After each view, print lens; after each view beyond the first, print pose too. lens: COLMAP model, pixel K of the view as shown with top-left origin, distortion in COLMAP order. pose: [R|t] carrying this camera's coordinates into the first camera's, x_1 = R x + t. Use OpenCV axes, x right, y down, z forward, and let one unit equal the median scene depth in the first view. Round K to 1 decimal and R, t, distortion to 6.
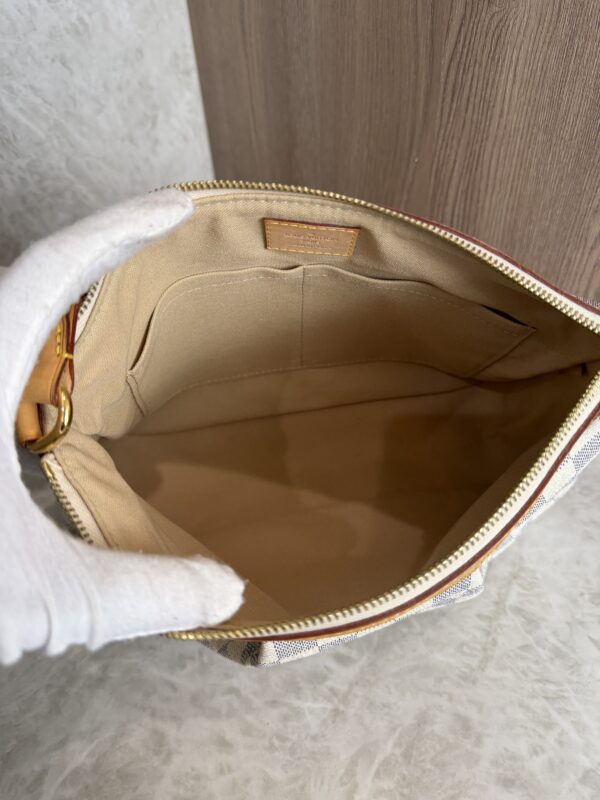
lens RADIAL K [[593.3, 0, 303.9], [0, 593.3, 398.5], [0, 0, 1]] dist [-0.039177, 0.009749]
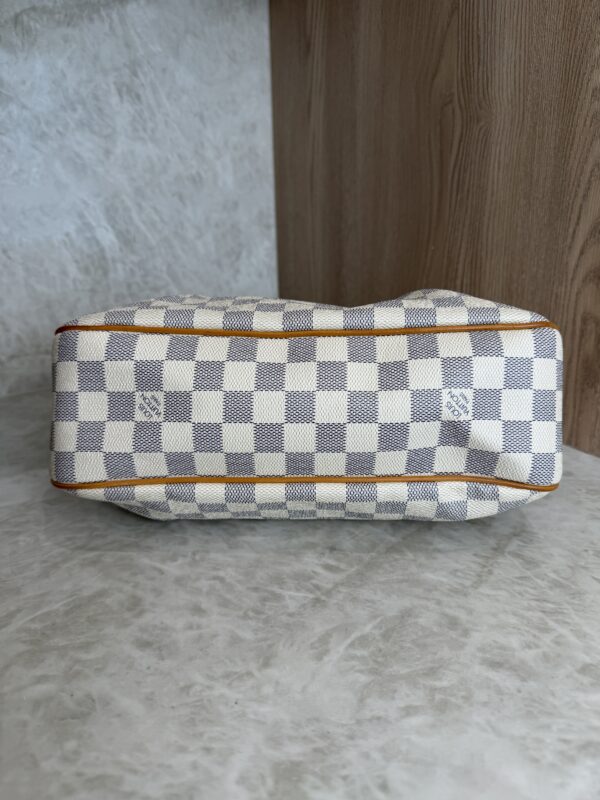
lens RADIAL K [[587.2, 0, 301.9], [0, 587.2, 397.2], [0, 0, 1]] dist [-0.030624, 0.006400]
pose [[0.989703, 0.069968, -0.124871, 0.119276], [-0.118132, 0.891890, -0.436550, 0.620430], [0.080827, 0.446807, 0.890972, -0.008599]]
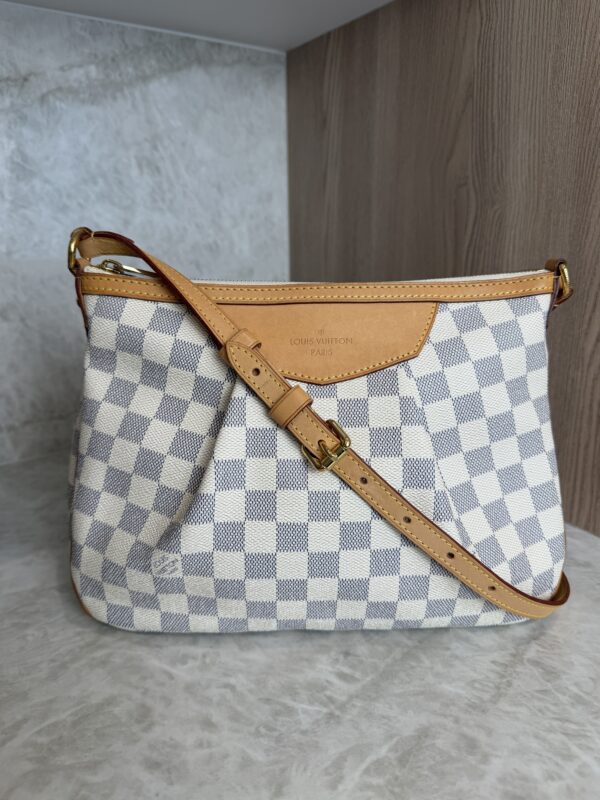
lens RADIAL K [[587.2, 0, 301.9], [0, 587.2, 397.2], [0, 0, 1]] dist [-0.030624, 0.006400]
pose [[0.986683, 0.075084, -0.144288, 0.098811], [-0.136872, 0.862538, -0.487128, 0.522854], [0.087878, 0.500390, 0.861329, -0.056068]]
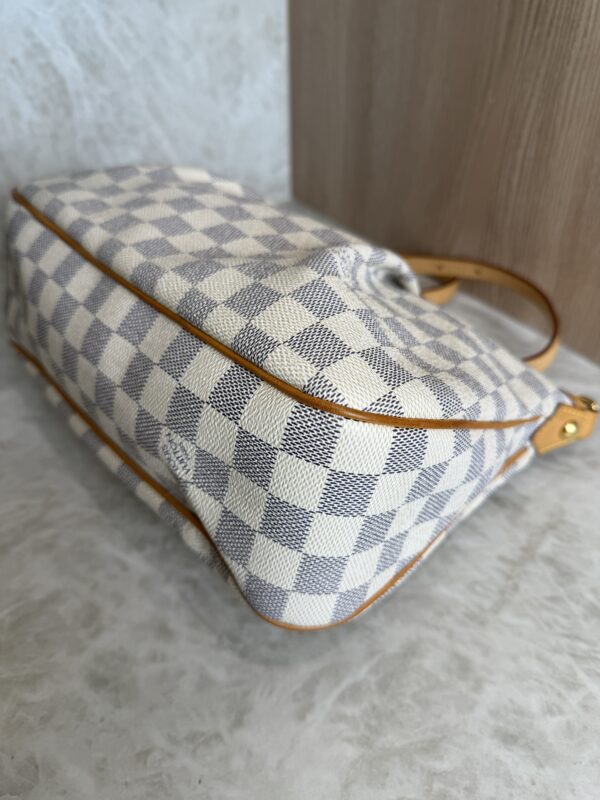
lens RADIAL K [[602.0, 0, 304.0], [0, 602.0, 399.2], [0, 0, 1]] dist [-0.053099, 0.010358]
pose [[0.982571, 0.144679, -0.116713, 0.098115], [-0.159536, 0.978594, -0.130006, 0.318248], [0.095406, 0.146360, 0.984620, 0.131760]]
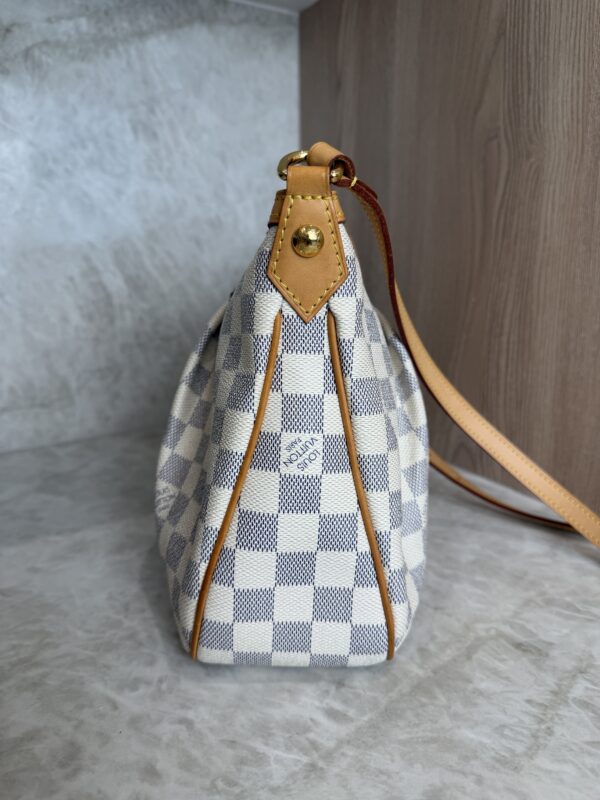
lens RADIAL K [[593.3, 0, 303.9], [0, 593.3, 398.5], [0, 0, 1]] dist [-0.039177, 0.009749]
pose [[0.978961, 0.085805, -0.185131, 0.129694], [-0.169049, 0.849158, -0.500352, 0.481626], [0.114273, 0.521122, 0.845798, 0.156758]]
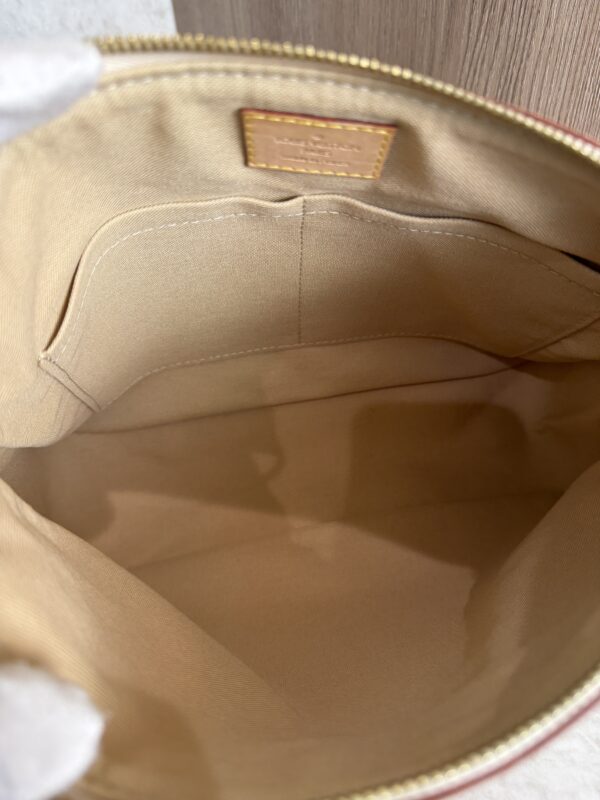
lens RADIAL K [[608.3, 0, 303.1], [0, 608.3, 399.1], [0, 0, 1]] dist [-0.081174, 0.048363]
pose [[0.999935, -0.009860, 0.005796, -0.003017], [0.009900, 0.999928, -0.006838, 0.027955], [-0.005728, 0.006895, 0.999960, 0.235515]]
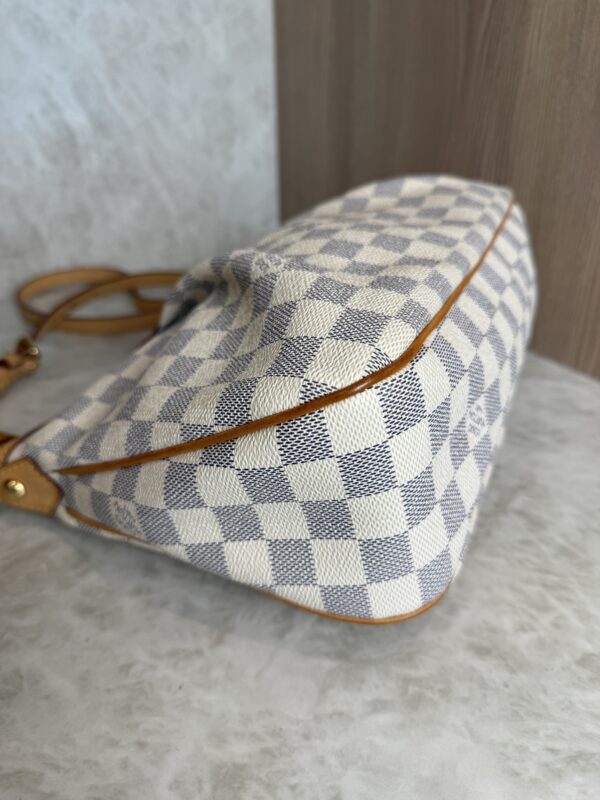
lens RADIAL K [[608.3, 0, 303.1], [0, 608.3, 399.1], [0, 0, 1]] dist [-0.081174, 0.048363]
pose [[0.984466, 0.114403, -0.133186, 0.157326], [-0.147687, 0.949801, -0.275803, 0.513748], [0.094947, 0.291188, 0.951942, 0.100274]]
